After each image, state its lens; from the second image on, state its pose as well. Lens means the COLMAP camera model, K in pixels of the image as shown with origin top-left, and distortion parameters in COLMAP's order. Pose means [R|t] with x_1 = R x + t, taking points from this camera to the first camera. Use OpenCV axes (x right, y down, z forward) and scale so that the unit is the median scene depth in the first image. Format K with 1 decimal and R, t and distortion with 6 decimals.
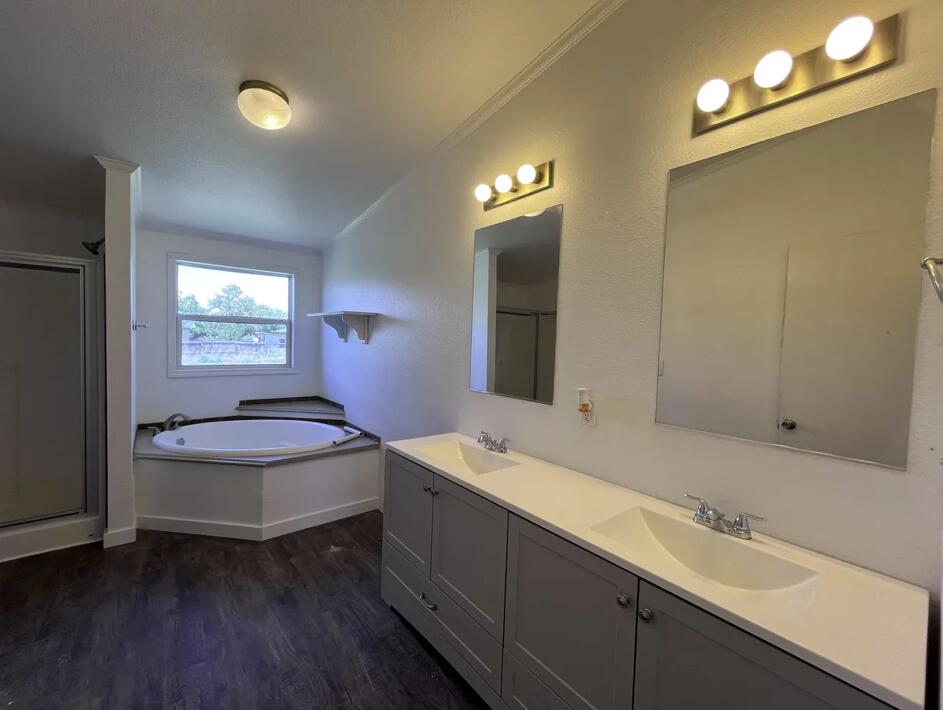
lens RADIAL K [[376.2, 0, 470.6], [0, 376.2, 355.2], [0, 0, 1]] dist [0.000204, 0.000158]
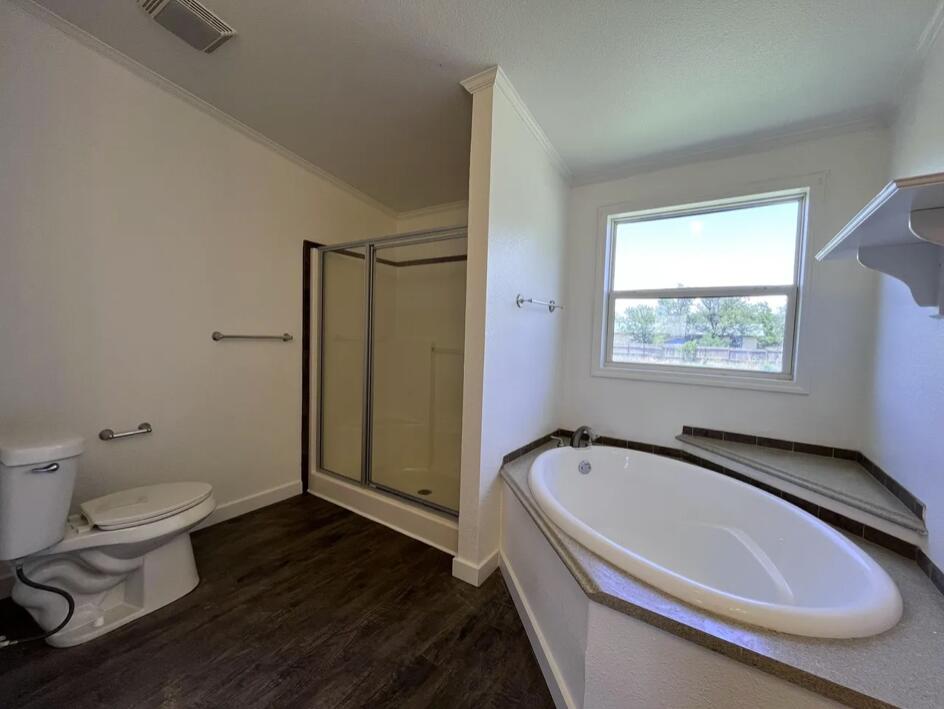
lens RADIAL K [[386.8, 0, 469.1], [0, 386.8, 351.4], [0, 0, 1]] dist [0.001749, 0.000133]
pose [[0.275684, 0.025039, -0.960922, -0.117780], [-0.060261, 0.998145, 0.008721, 0.017663], [0.959358, 0.055502, 0.276681, 0.499049]]
